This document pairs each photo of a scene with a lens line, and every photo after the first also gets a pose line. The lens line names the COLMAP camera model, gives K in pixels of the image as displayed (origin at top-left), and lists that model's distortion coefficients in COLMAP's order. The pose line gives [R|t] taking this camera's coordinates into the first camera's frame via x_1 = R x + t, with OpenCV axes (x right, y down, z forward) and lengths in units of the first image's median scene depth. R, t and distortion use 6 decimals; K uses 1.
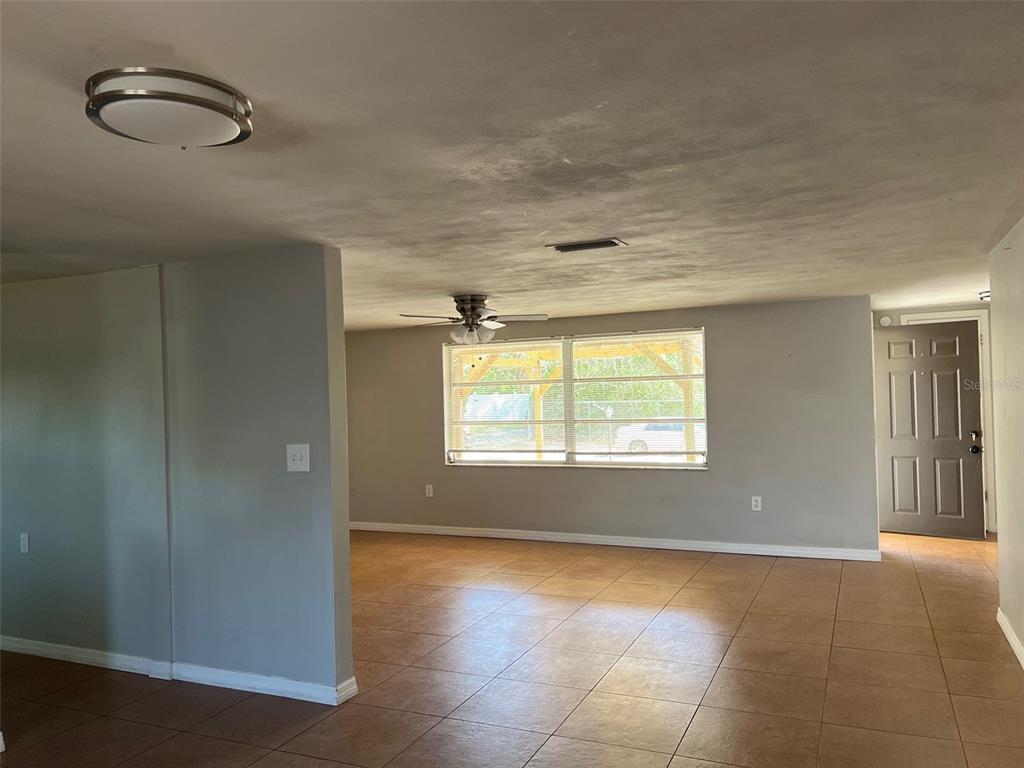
lens RADIAL K [[774.1, 0, 502.0], [0, 774.1, 383.3], [0, 0, 1]] dist [0.061981, -0.056412]
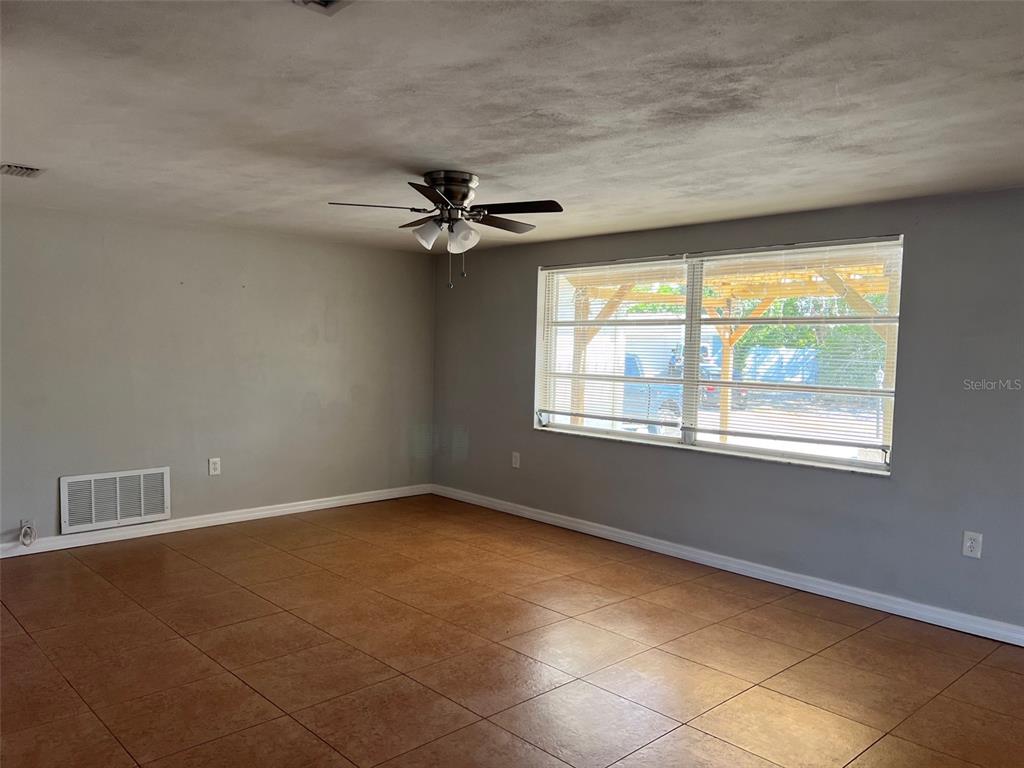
lens RADIAL K [[774.1, 0, 517.6], [0, 774.1, 410.3], [0, 0, 1]] dist [0.061981, -0.056412]
pose [[0.930714, 0.077098, -0.357530, 0.193780], [-0.040646, 0.993278, 0.108382, 0.006027], [0.363483, -0.086340, 0.927591, 0.312805]]
